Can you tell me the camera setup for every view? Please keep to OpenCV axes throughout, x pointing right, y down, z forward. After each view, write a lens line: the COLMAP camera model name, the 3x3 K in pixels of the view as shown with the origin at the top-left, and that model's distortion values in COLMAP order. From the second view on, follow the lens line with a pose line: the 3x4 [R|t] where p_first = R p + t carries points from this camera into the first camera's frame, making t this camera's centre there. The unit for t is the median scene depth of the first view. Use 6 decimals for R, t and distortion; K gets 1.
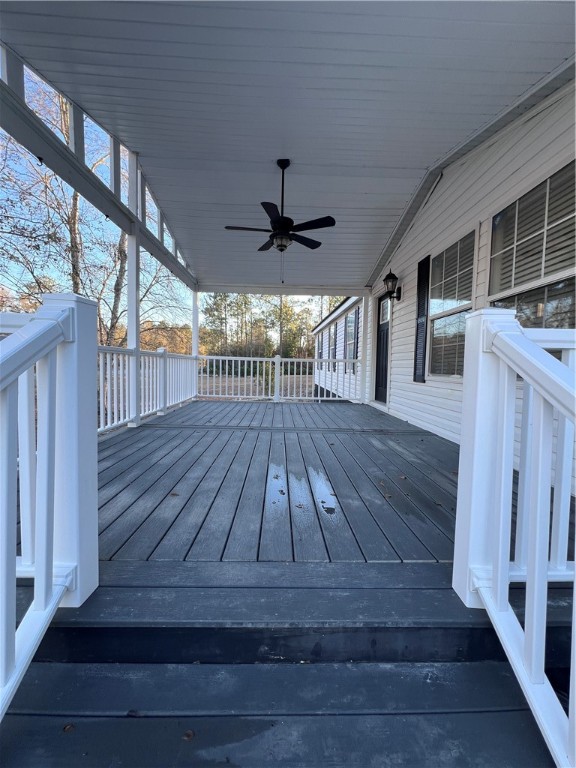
lens RADIAL K [[310.4, 0, 289.0], [0, 310.4, 381.8], [0, 0, 1]] dist [-0.000546, 0.000226]
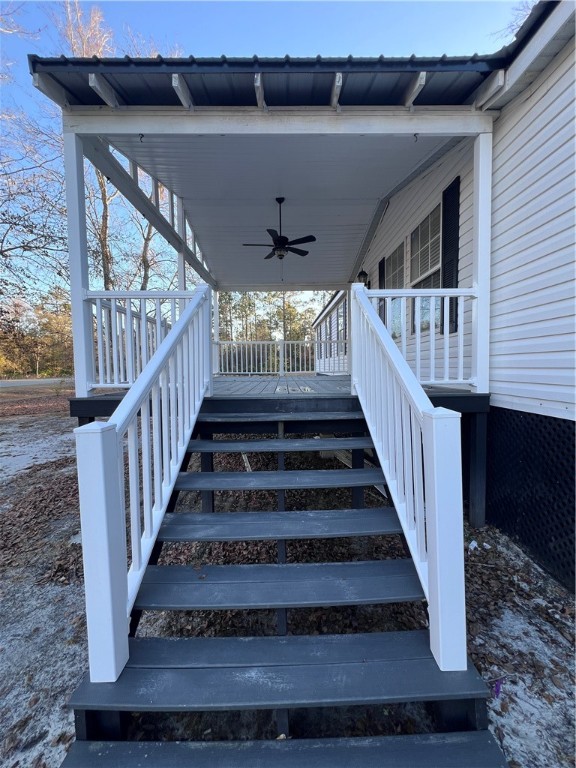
lens RADIAL K [[310.4, 0, 287.7], [0, 310.4, 381.2], [0, 0, 1]] dist [-0.000546, 0.000226]
pose [[0.999226, -0.032308, -0.022448, 0.010161], [0.032182, 0.999464, -0.005941, 0.077410], [0.022628, 0.005214, 0.999730, -0.214923]]
